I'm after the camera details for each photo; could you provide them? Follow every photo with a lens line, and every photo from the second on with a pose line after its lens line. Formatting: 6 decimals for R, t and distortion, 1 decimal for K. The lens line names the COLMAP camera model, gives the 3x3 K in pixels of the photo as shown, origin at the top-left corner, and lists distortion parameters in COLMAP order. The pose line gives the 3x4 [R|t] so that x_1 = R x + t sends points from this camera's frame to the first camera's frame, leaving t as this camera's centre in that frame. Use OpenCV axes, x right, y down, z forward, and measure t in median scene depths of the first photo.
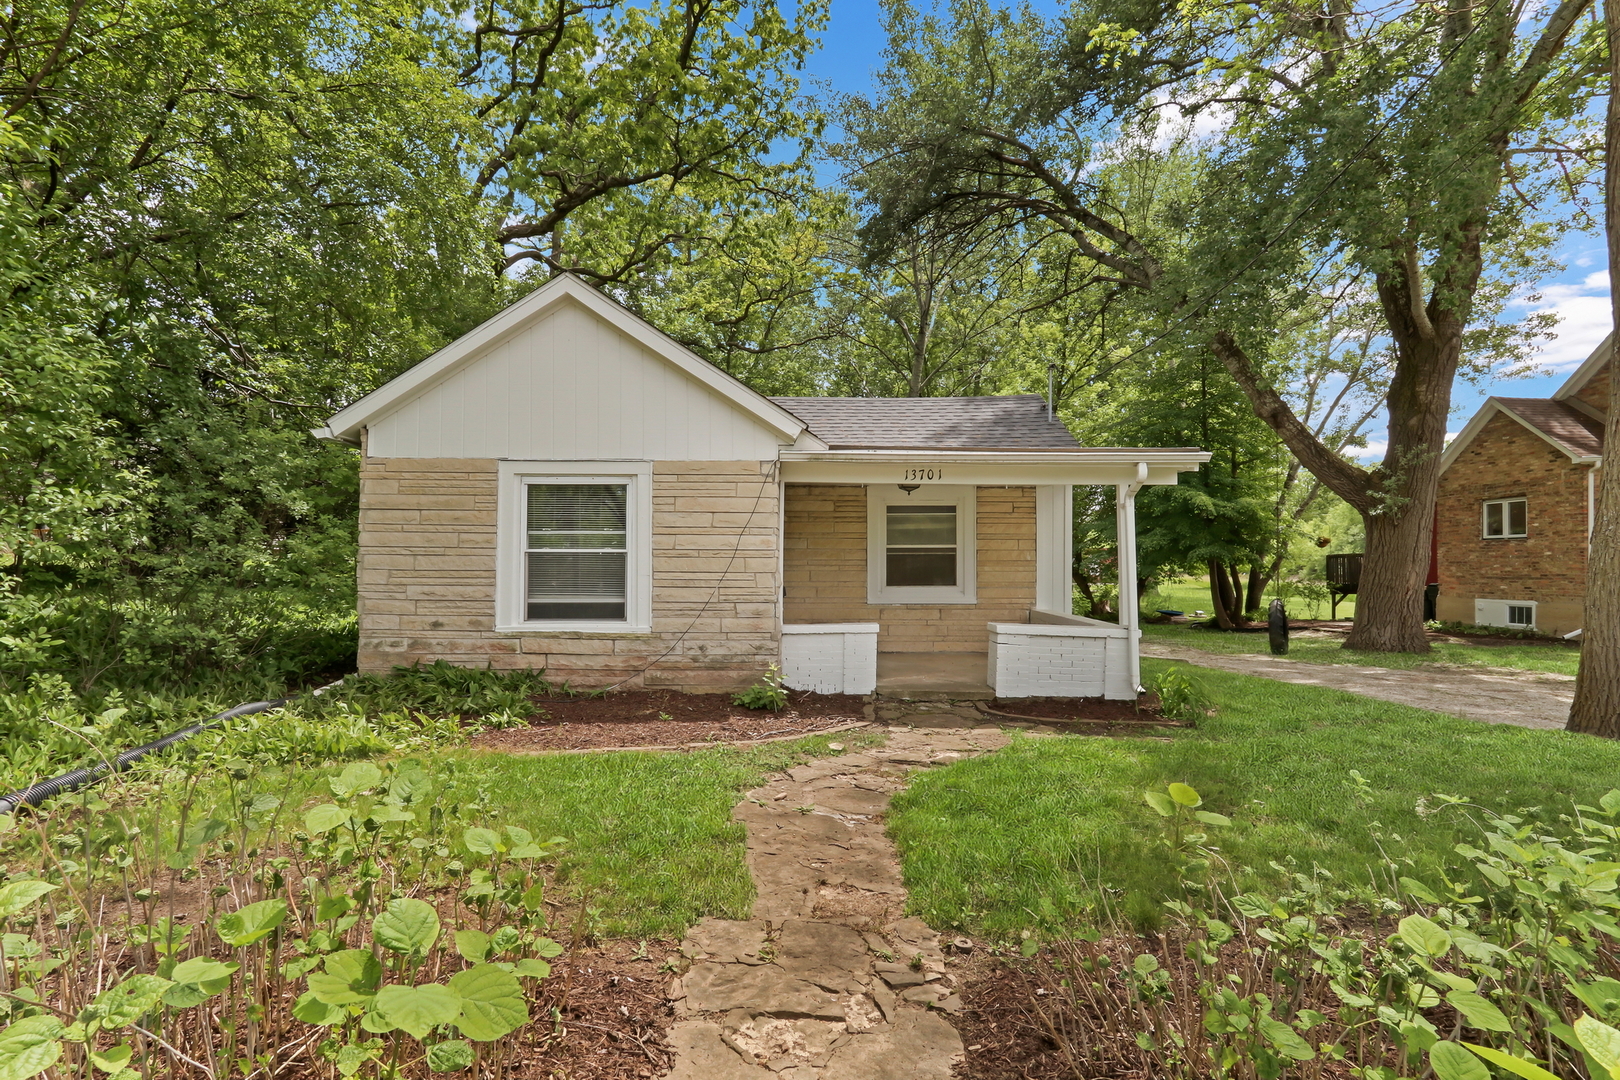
lens RADIAL K [[824.4, 0, 801.6], [0, 824.4, 557.1], [0, 0, 1]] dist [-0.003170, -0.000498]
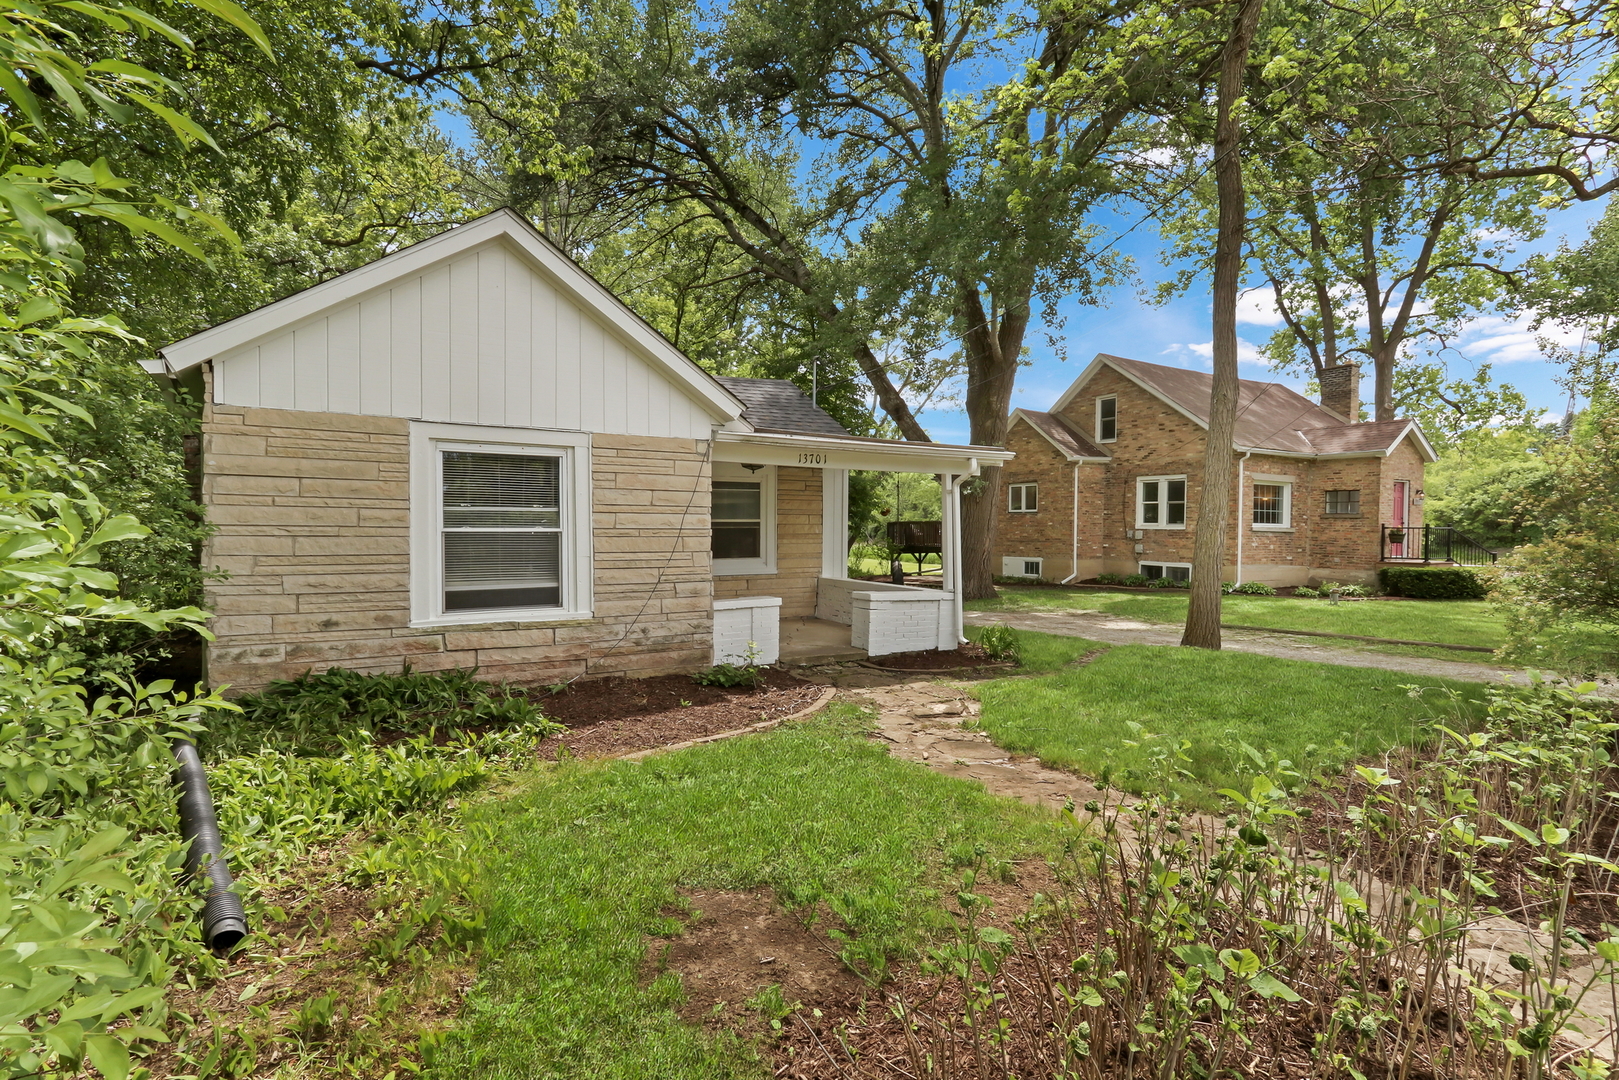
lens RADIAL K [[823.9, 0, 801.1], [0, 823.9, 557.1], [0, 0, 1]] dist [-0.003170, -0.000498]
pose [[0.842838, -0.019667, 0.537808, -0.480348], [-0.005518, 0.998964, 0.045178, -0.020363], [-0.538140, -0.041045, 0.841856, 0.091317]]
